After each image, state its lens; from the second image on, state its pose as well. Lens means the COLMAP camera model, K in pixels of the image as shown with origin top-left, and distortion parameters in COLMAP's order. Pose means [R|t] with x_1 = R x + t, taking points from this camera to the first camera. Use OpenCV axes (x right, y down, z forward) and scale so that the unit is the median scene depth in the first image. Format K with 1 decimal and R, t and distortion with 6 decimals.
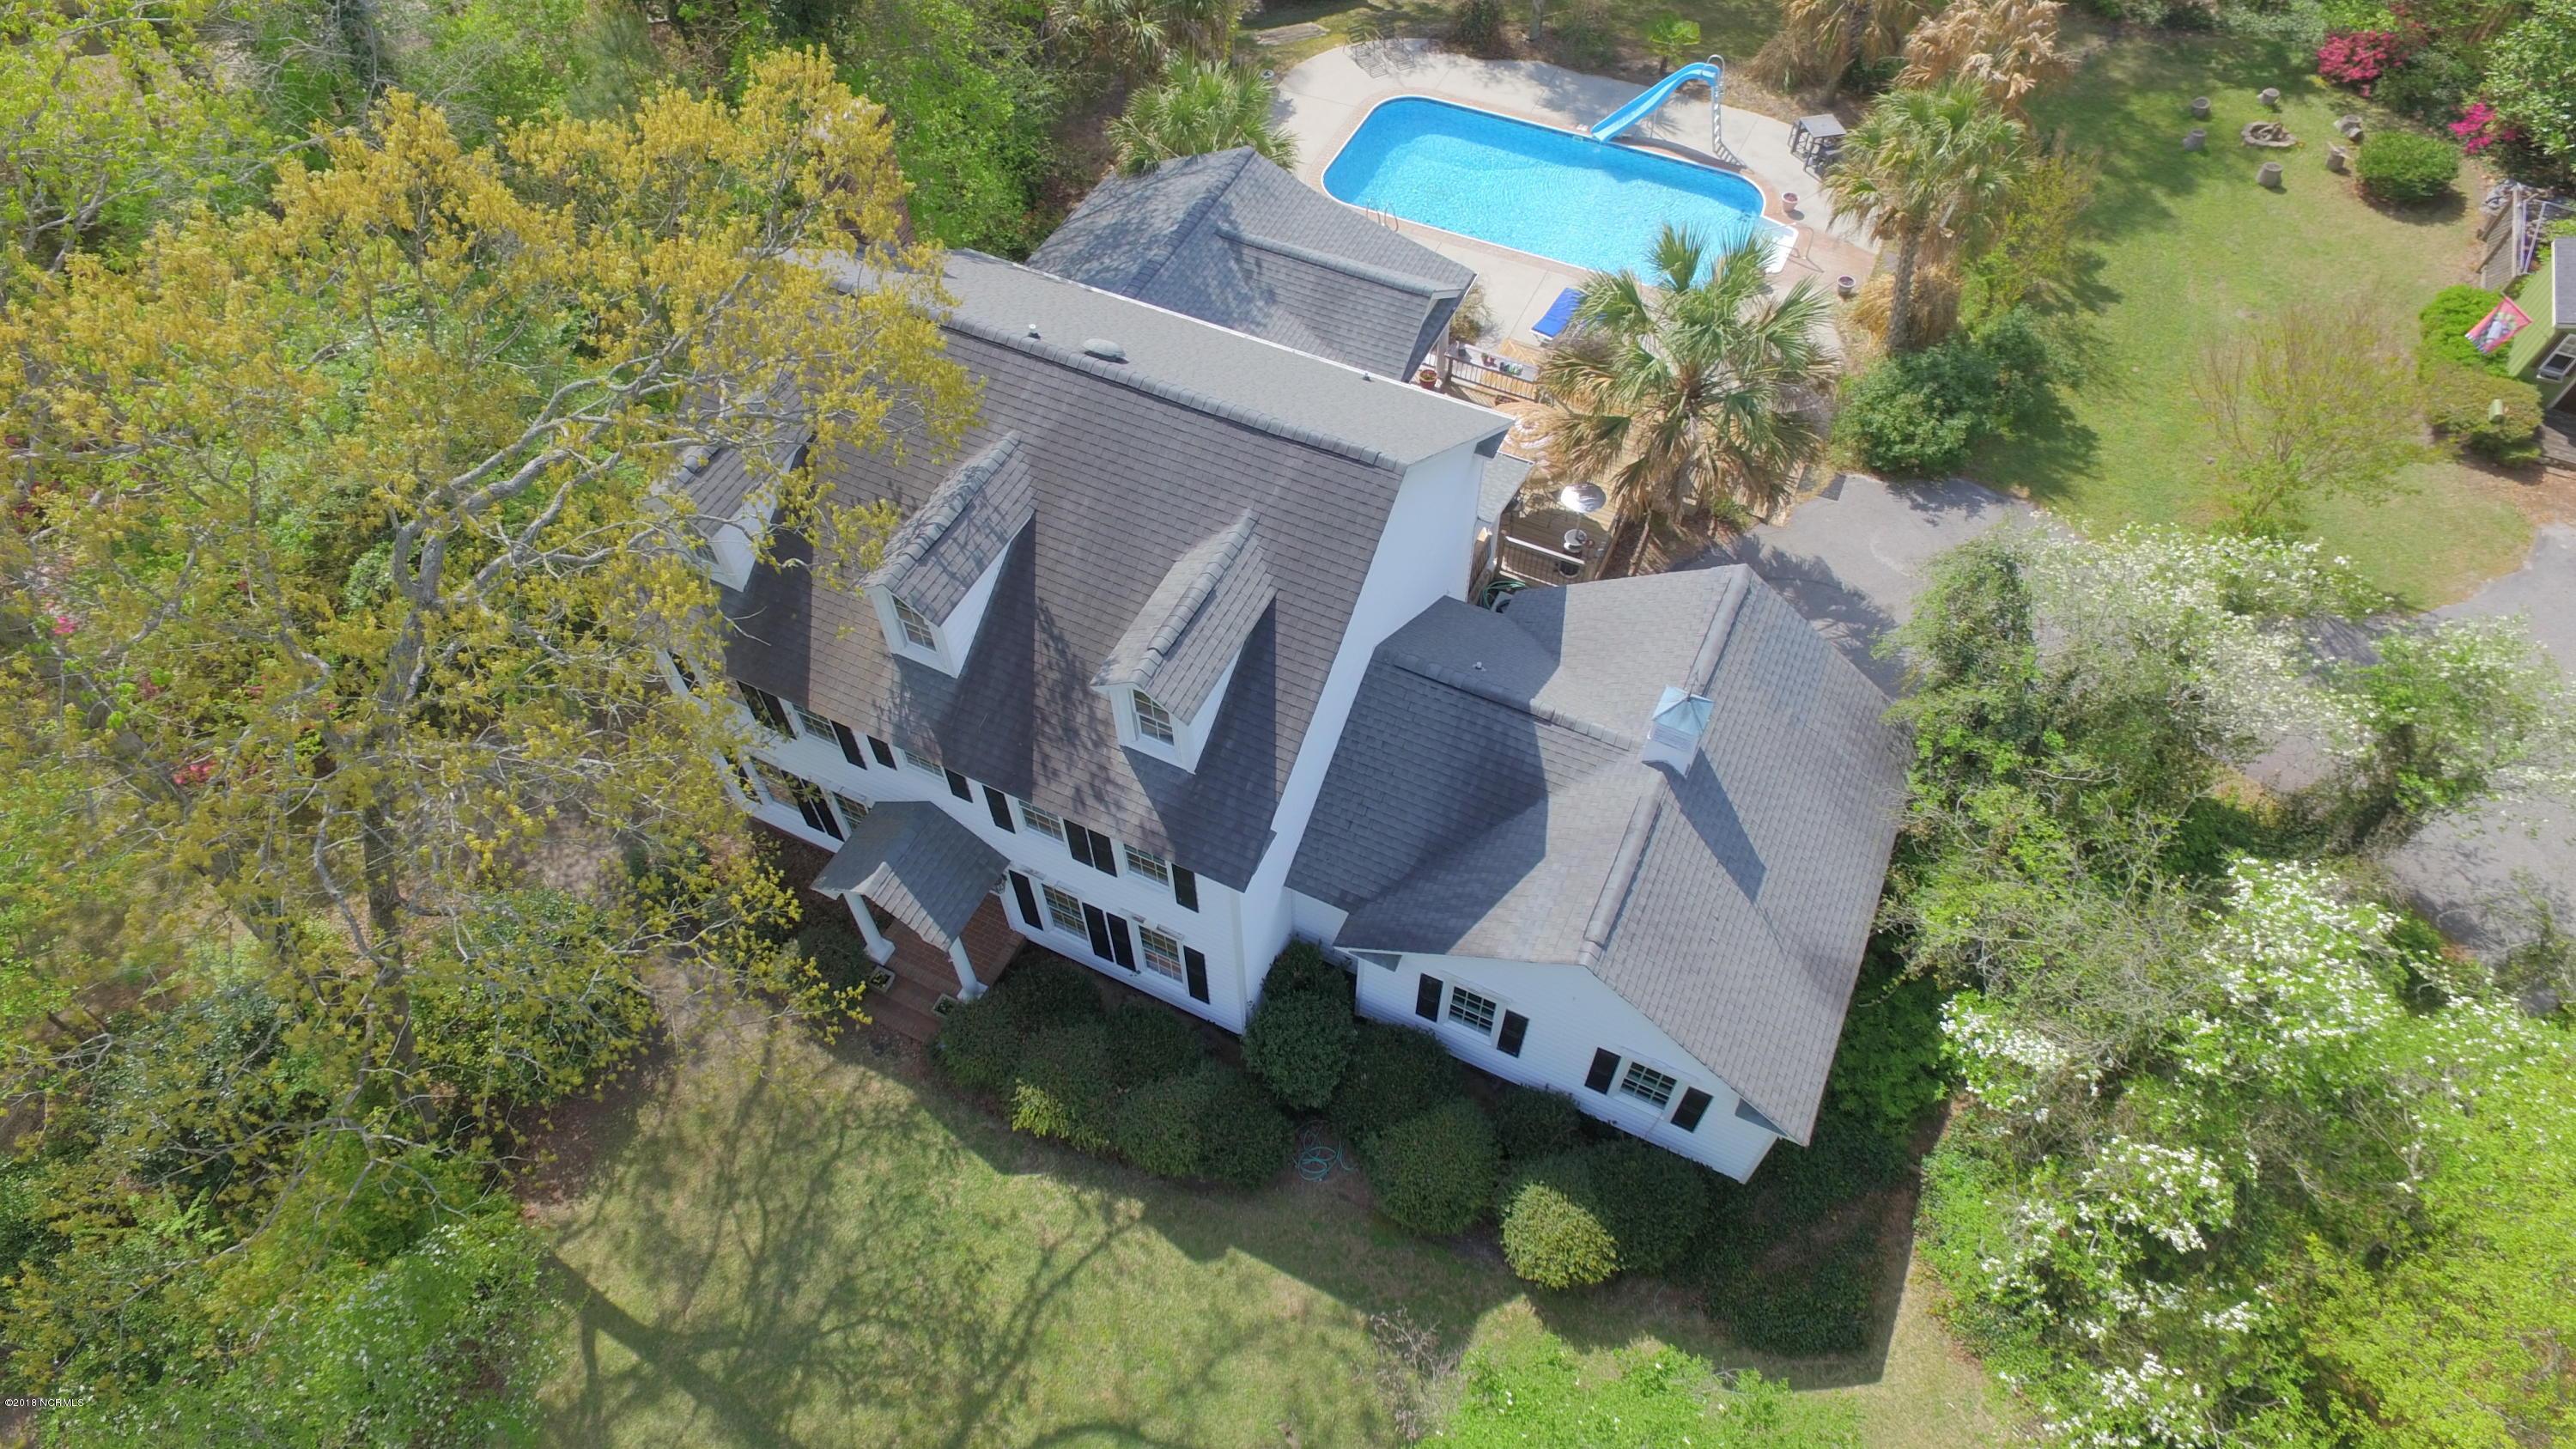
lens RADIAL K [[1643.9, 0, 1288.0], [0, 1643.9, 724.5], [0, 0, 1]] dist [-0.004051, 0.041142]
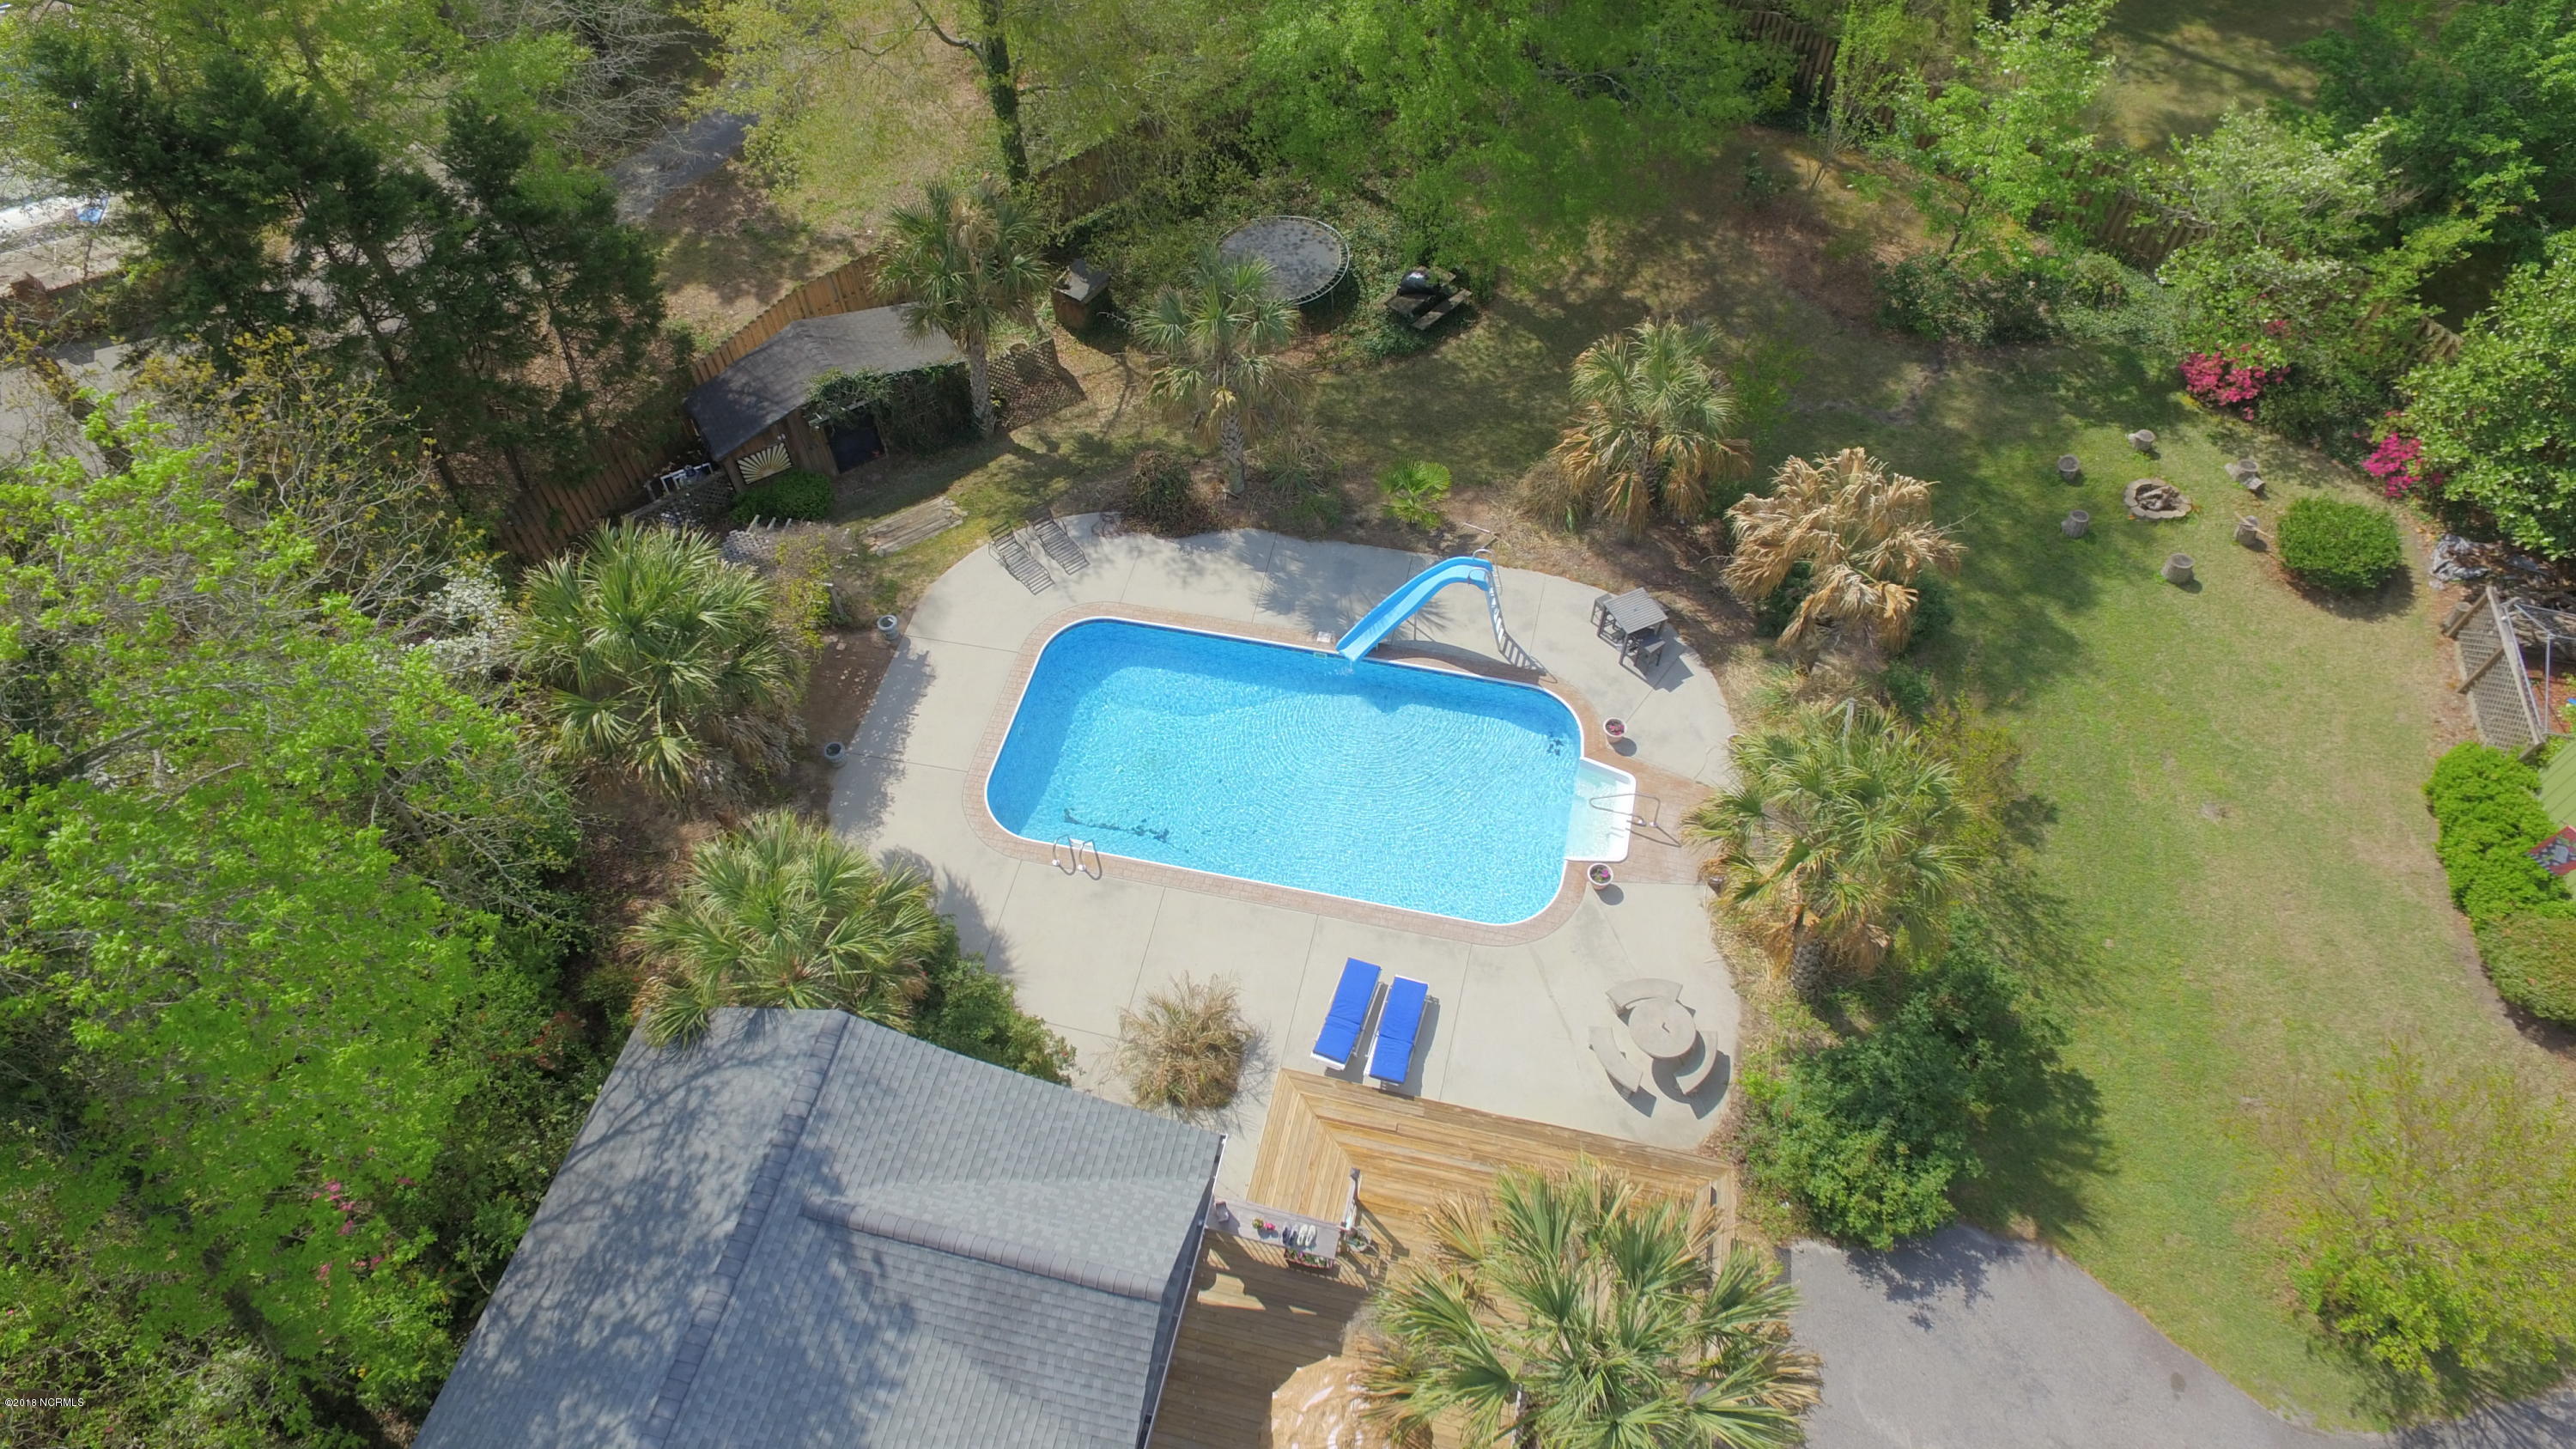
lens RADIAL K [[1643.9, 0, 1288.0], [0, 1643.9, 724.5], [0, 0, 1]] dist [-0.004051, 0.041142]
pose [[0.978003, -0.174490, 0.114294, 0.071873], [0.174518, 0.984605, 0.009839, -0.335084], [-0.114252, 0.010324, 0.993398, 0.261121]]
